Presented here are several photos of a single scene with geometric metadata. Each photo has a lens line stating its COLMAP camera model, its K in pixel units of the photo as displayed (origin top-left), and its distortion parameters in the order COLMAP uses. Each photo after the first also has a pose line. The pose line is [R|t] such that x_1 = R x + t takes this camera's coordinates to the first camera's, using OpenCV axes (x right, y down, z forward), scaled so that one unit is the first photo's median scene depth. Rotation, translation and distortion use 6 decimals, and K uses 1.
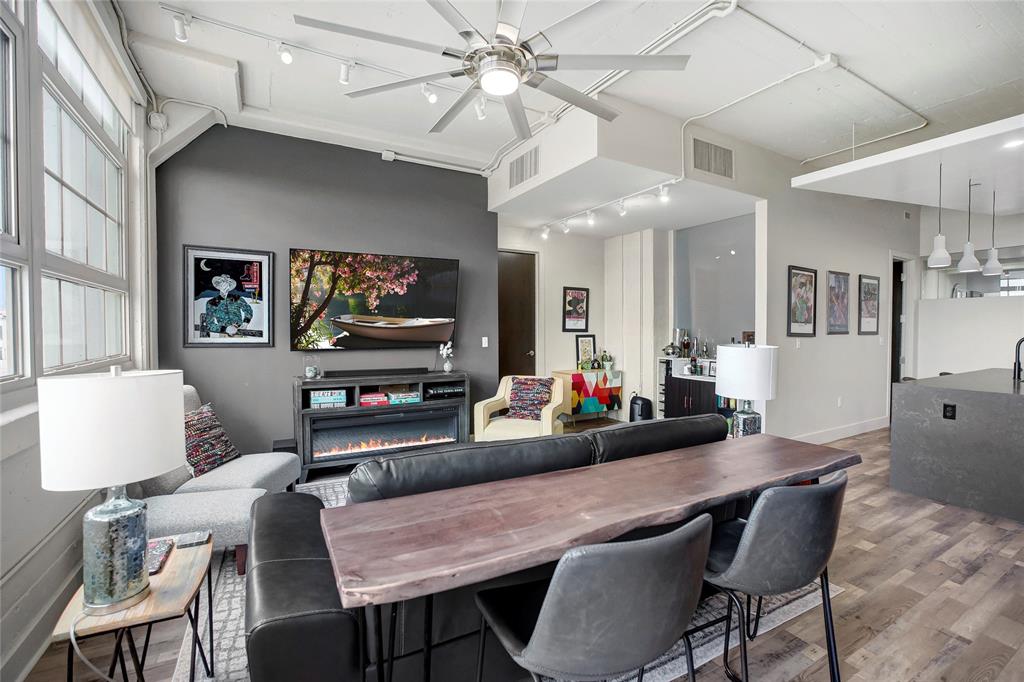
lens RADIAL K [[462.4, 0, 516.0], [0, 462.4, 336.2], [0, 0, 1]] dist [-0.008874, 0.000490]
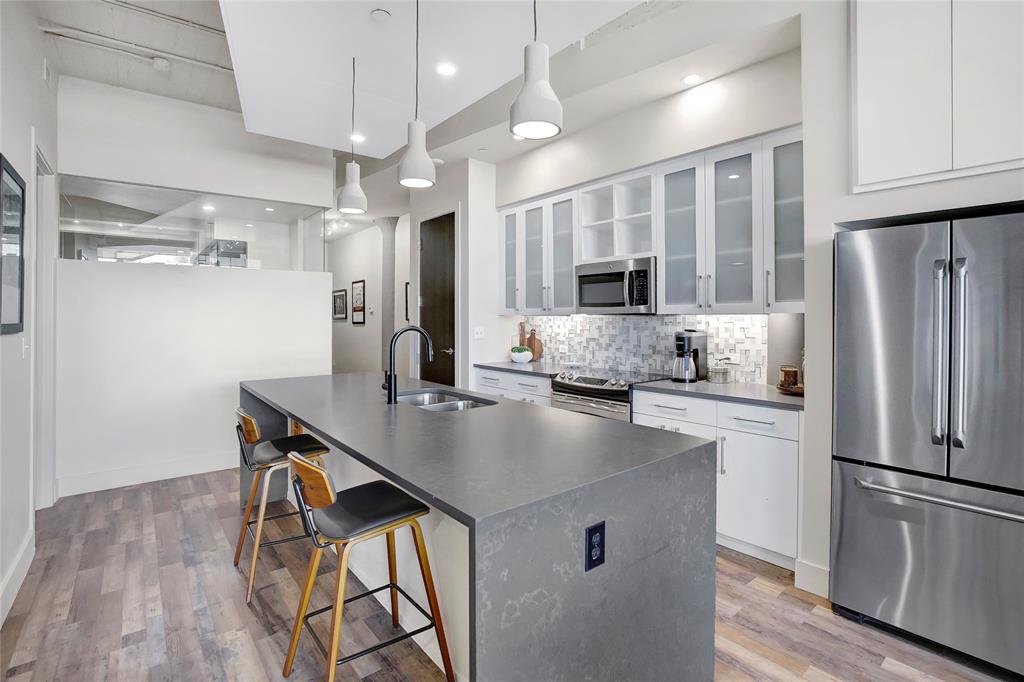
lens RADIAL K [[479.0, 0, 523.8], [0, 479.0, 313.4], [0, 0, 1]] dist [-0.075833, 0.016261]
pose [[-0.173675, 0.006422, 0.984782, 0.434016], [0.018696, 0.999820, -0.003223, -0.008009], [-0.984625, 0.017852, -0.173764, 0.800309]]
